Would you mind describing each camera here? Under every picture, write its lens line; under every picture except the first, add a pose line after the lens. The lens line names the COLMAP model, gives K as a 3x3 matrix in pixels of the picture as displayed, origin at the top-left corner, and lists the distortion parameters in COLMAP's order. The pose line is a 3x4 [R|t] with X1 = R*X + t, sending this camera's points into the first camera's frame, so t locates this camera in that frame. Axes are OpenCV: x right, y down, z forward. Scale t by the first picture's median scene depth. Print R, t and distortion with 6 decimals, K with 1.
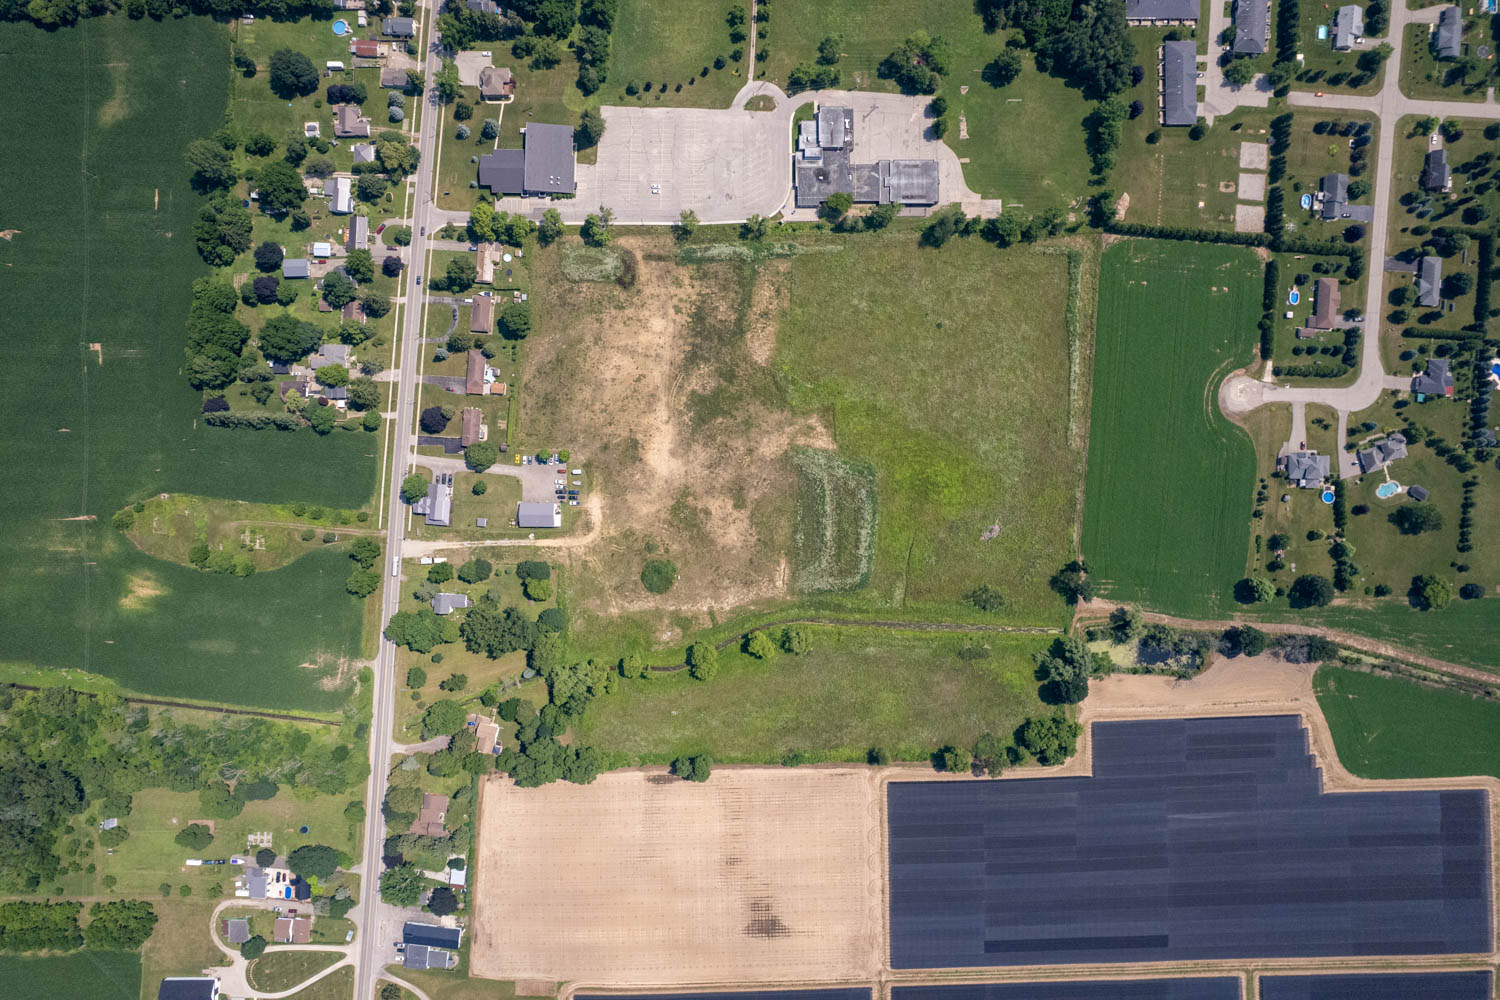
lens RADIAL K [[947.6, 0, 750.0], [0, 947.6, 500.0], [0, 0, 1]] dist [-0.051884, 0.000653]
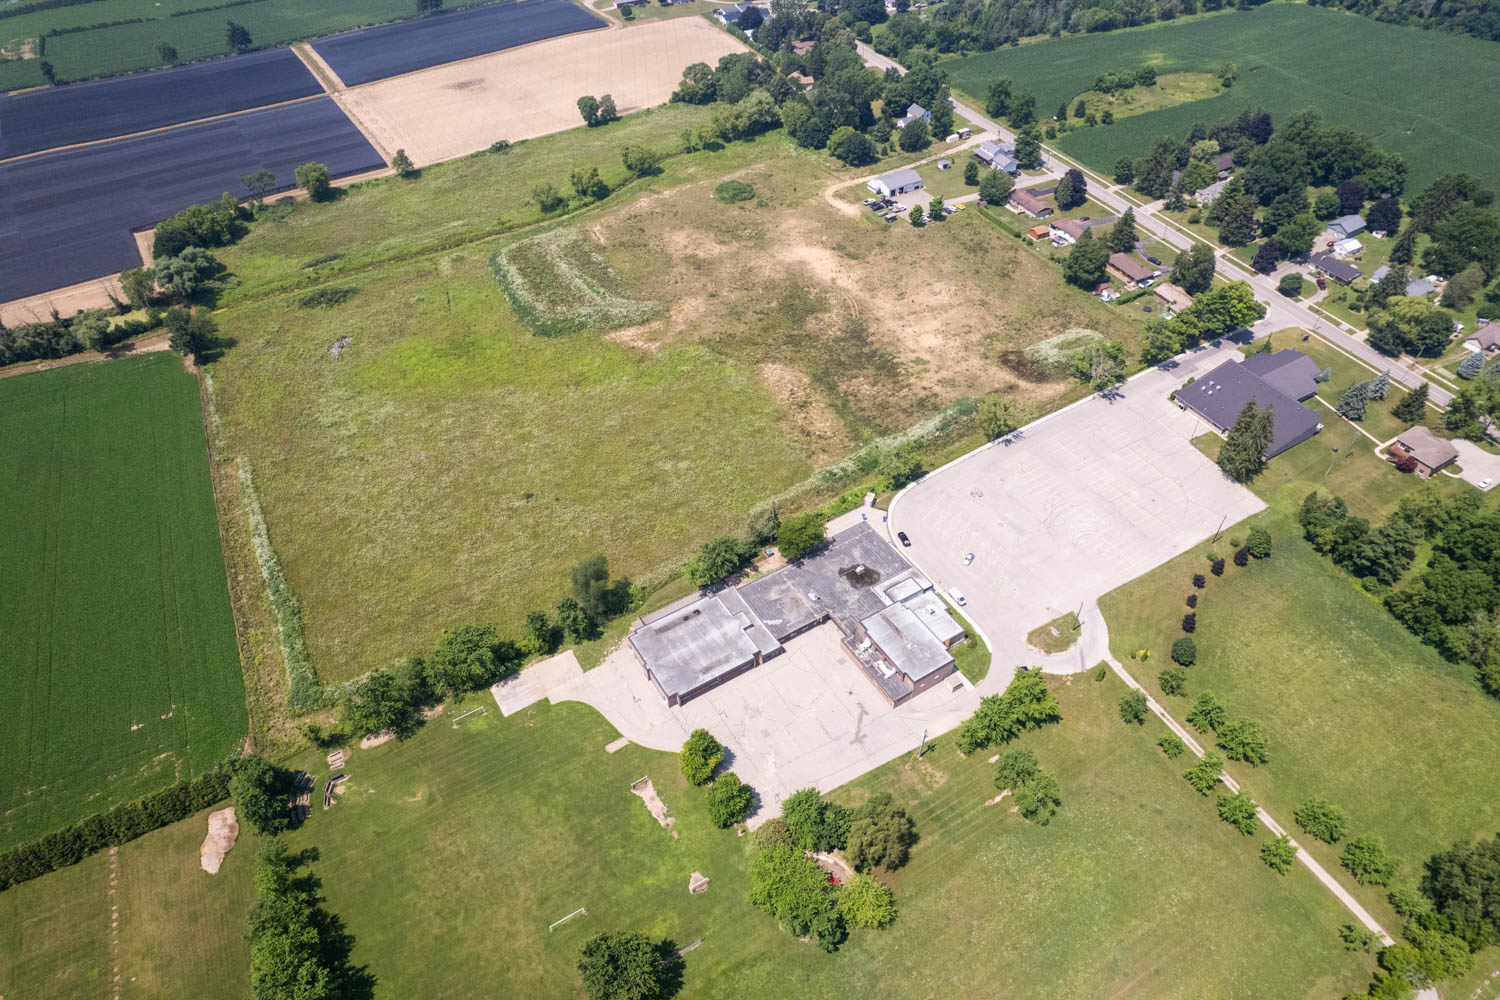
lens RADIAL K [[959.2, 0, 750.0], [0, 959.2, 500.0], [0, 0, 1]] dist [-0.083937, 0.073459]
pose [[-0.853636, 0.372038, -0.364544, 0.294008], [-0.520754, -0.594875, 0.612323, -0.594490], [0.010950, 0.712539, 0.701547, 0.611205]]
